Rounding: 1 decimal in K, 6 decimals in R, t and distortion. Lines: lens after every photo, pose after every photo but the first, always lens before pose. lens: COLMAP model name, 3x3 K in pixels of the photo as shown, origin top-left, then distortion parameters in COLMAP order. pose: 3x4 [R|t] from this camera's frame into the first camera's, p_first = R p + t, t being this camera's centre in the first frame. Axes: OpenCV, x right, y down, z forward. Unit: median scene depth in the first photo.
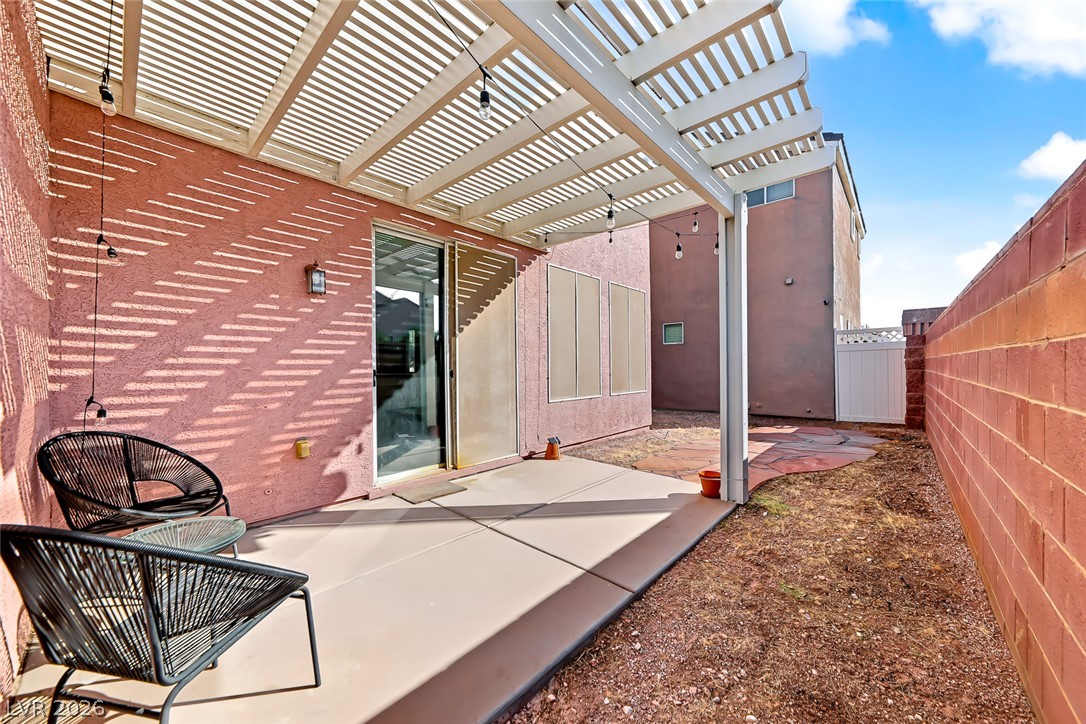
lens RADIAL K [[398.4, 0, 547.2], [0, 398.4, 363.3], [0, 0, 1]] dist [-0.000827, -0.000713]
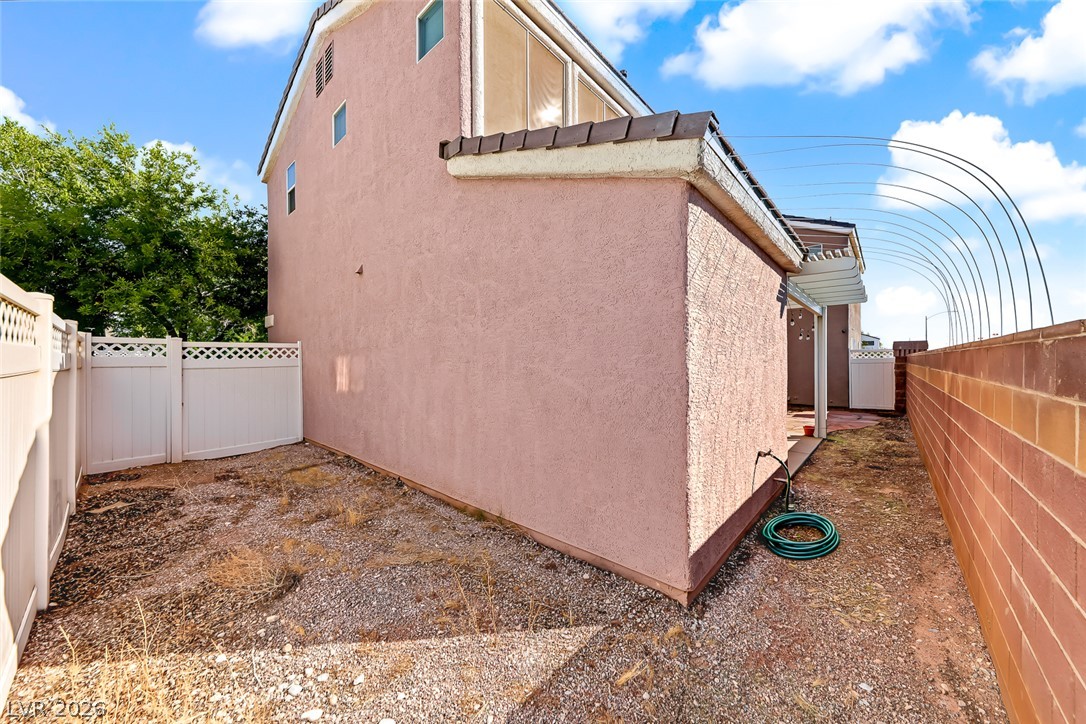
lens RADIAL K [[398.4, 0, 540.1], [0, 398.4, 363.8], [0, 0, 1]] dist [-0.000827, -0.000713]
pose [[0.999990, -0.002217, 0.003966, -0.631781], [0.002188, 0.999971, 0.007240, -0.057158], [-0.003982, -0.007232, 0.999966, -0.704650]]
